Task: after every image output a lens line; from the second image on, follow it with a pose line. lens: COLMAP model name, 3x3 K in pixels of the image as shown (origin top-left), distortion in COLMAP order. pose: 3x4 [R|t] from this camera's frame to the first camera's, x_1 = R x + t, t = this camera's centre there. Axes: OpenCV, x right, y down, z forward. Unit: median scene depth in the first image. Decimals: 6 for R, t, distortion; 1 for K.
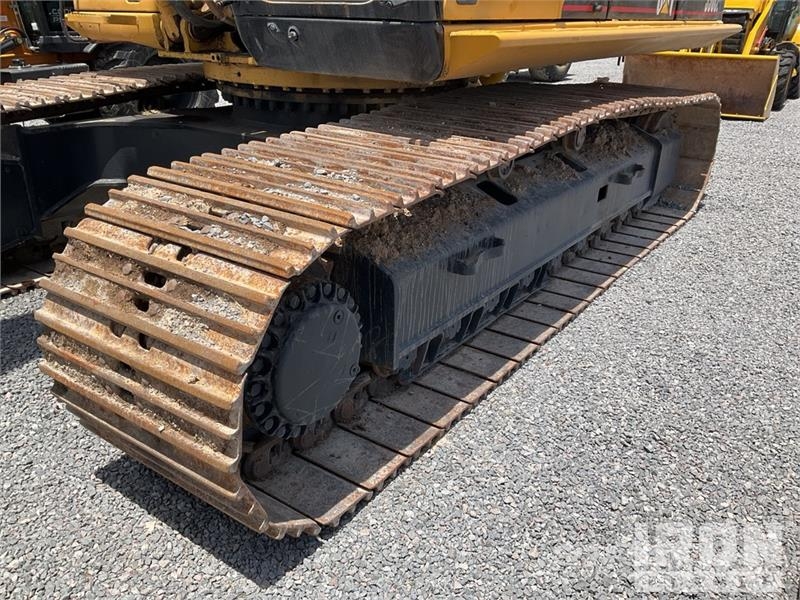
lens RADIAL K [[665.0, 0, 396.5], [0, 665.0, 297.8], [0, 0, 1]] dist [0.055273, -0.083494]
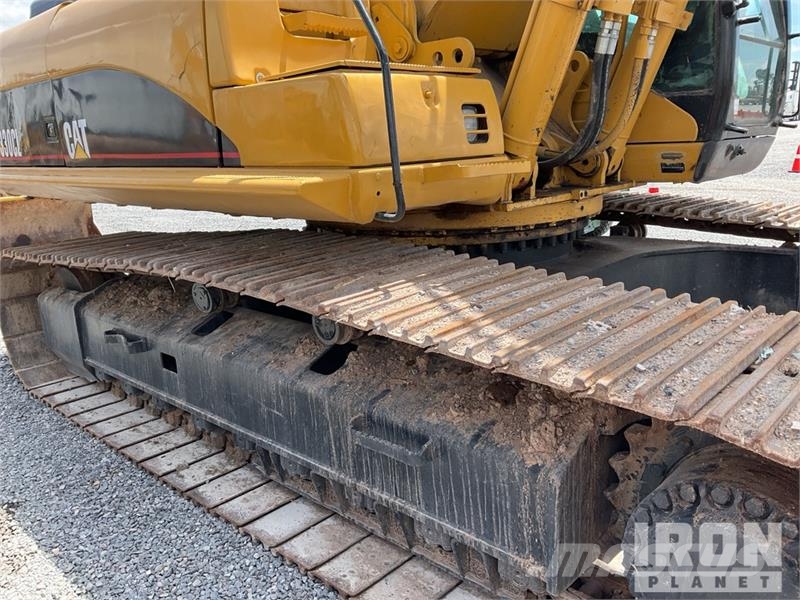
lens RADIAL K [[663.6, 0, 398.5], [0, 663.6, 296.6], [0, 0, 1]] dist [0.108298, -0.216168]
pose [[0.118693, -0.250543, 0.960802, -1.182761], [0.432611, 0.884020, 0.177079, -0.498289], [-0.893734, 0.394635, 0.213315, 1.076150]]
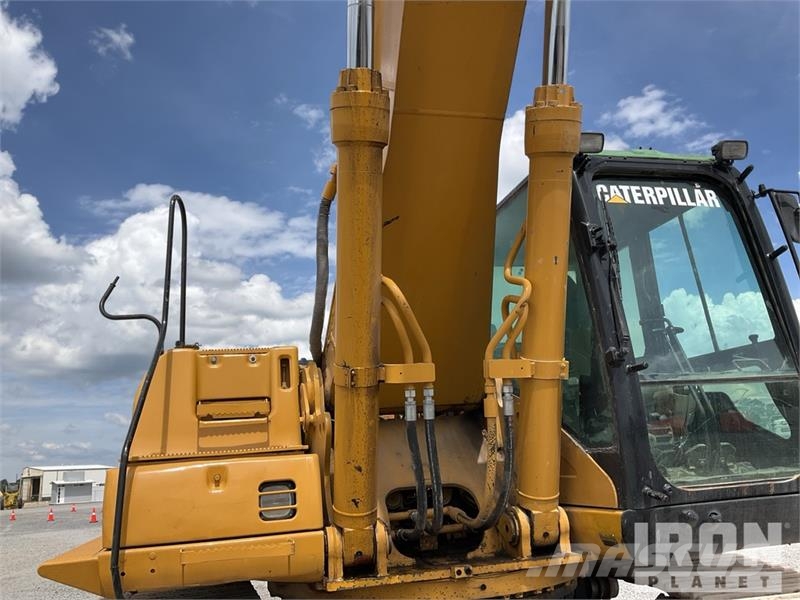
lens RADIAL K [[663.6, 0, 398.5], [0, 663.6, 296.6], [0, 0, 1]] dist [0.108298, -0.216168]
pose [[0.627525, 0.133962, 0.766985, -0.952575], [0.377388, 0.809302, -0.450122, -0.291203], [-0.681022, 0.571914, 0.457301, 0.506706]]
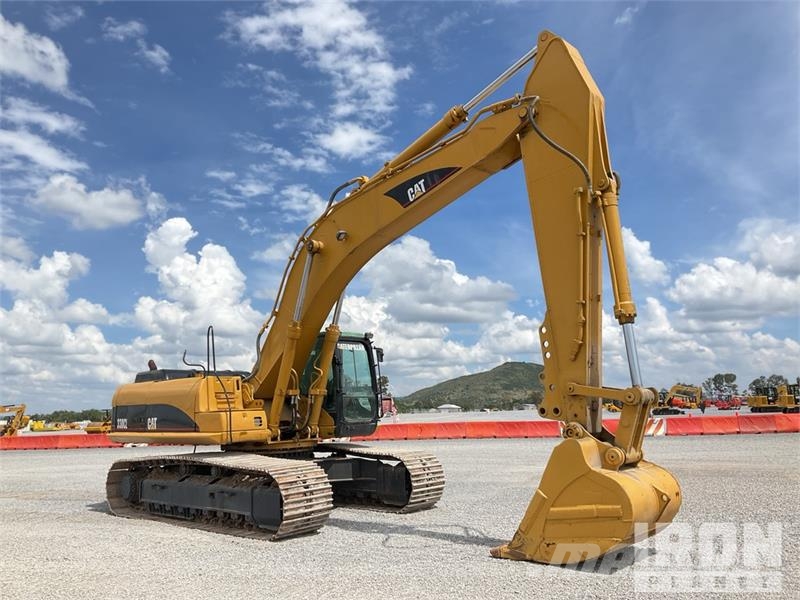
lens RADIAL K [[663.6, 0, 398.5], [0, 663.6, 296.6], [0, 0, 1]] dist [0.108298, -0.216168]
pose [[0.110770, 0.144596, 0.983271, -3.433123], [0.423403, 0.888219, -0.178316, -0.192057], [-0.899144, 0.436072, 0.037166, 0.144066]]
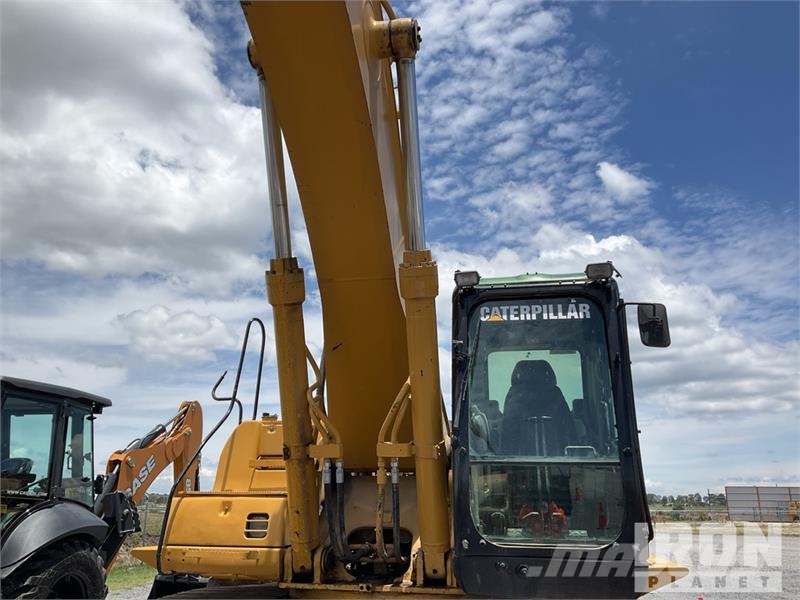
lens RADIAL K [[663.6, 0, 398.5], [0, 663.6, 296.6], [0, 0, 1]] dist [0.108298, -0.216168]
pose [[0.900878, 0.131229, 0.413761, -0.748110], [0.170894, 0.768999, -0.615983, -0.025939], [-0.399017, 0.625635, 0.670348, -0.094108]]
